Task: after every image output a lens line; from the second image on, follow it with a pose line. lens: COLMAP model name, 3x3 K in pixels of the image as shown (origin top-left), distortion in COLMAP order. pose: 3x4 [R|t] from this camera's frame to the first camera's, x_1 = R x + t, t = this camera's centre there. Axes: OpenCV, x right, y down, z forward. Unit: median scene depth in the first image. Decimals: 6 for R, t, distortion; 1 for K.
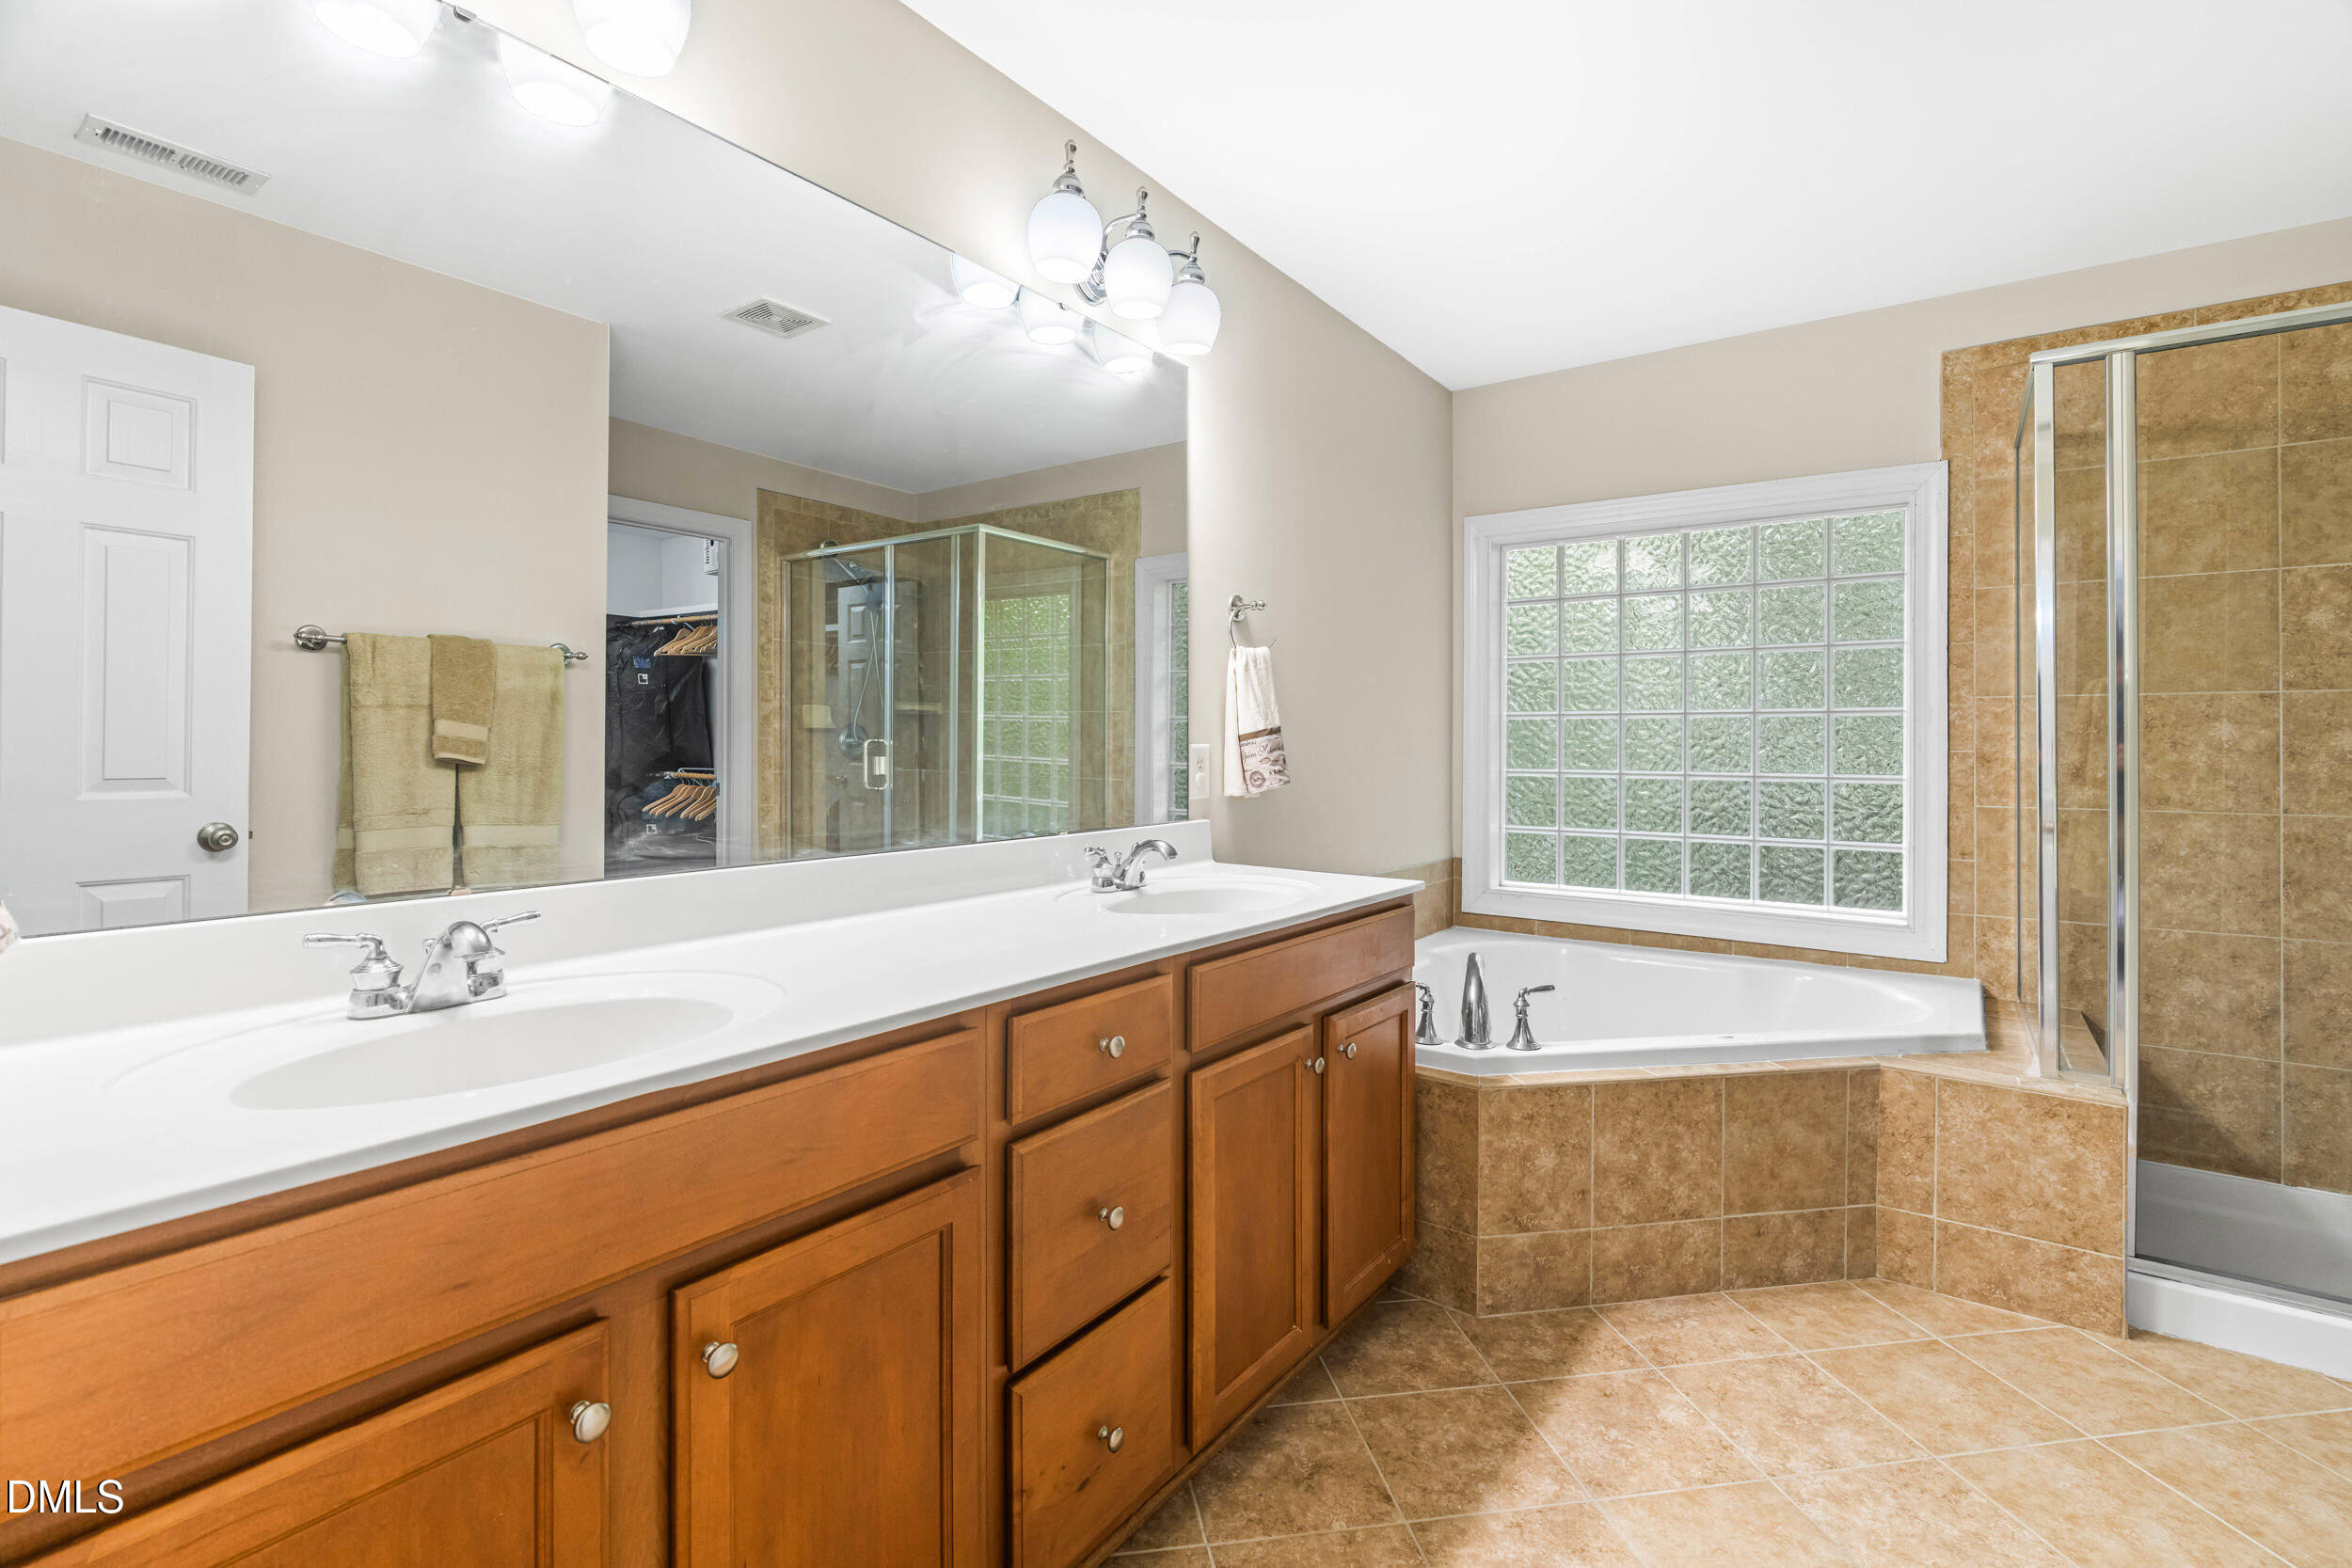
lens RADIAL K [[1077.0, 0, 1176.2], [0, 1077.0, 763.6], [0, 0, 1]] dist [-0.005871, -0.000818]
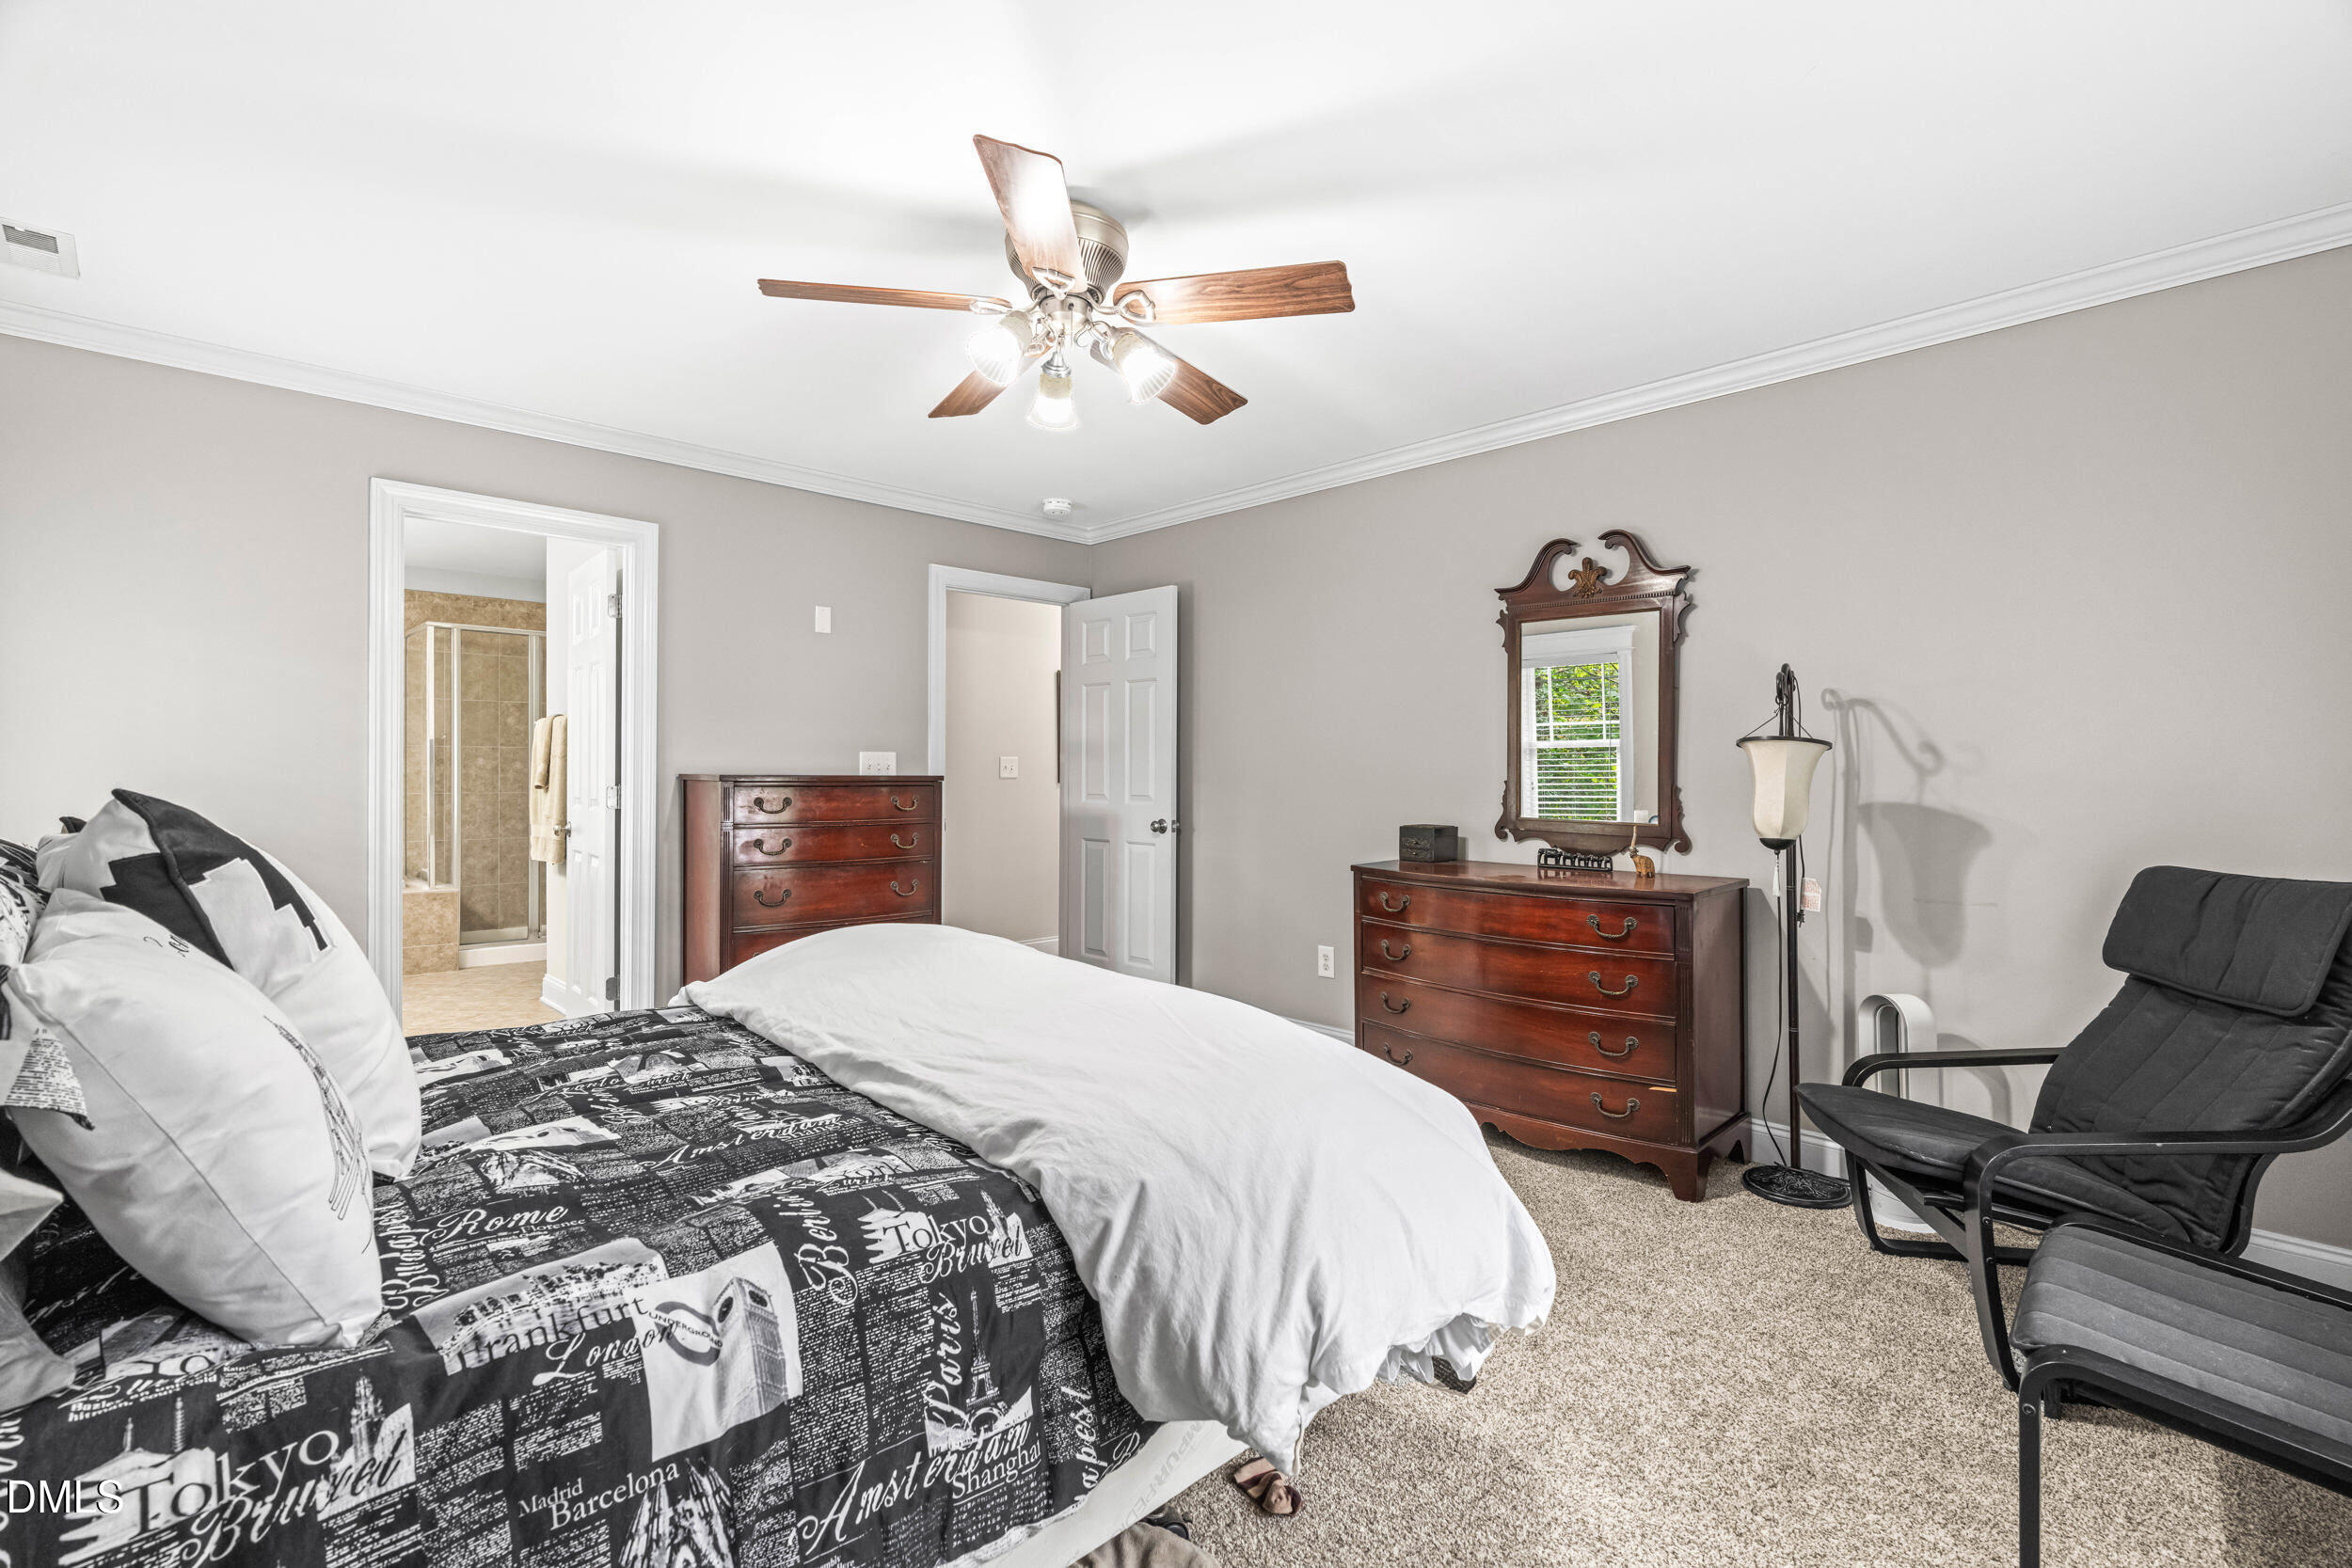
lens RADIAL K [[1077.0, 0, 1176.3], [0, 1077.0, 772.2], [0, 0, 1]] dist [-0.005871, -0.000818]
pose [[0.185612, 0.003316, 0.982618, -1.324000], [-0.002669, 0.999992, -0.002871, -0.000853], [-0.982620, -0.002090, 0.185619, -1.192374]]
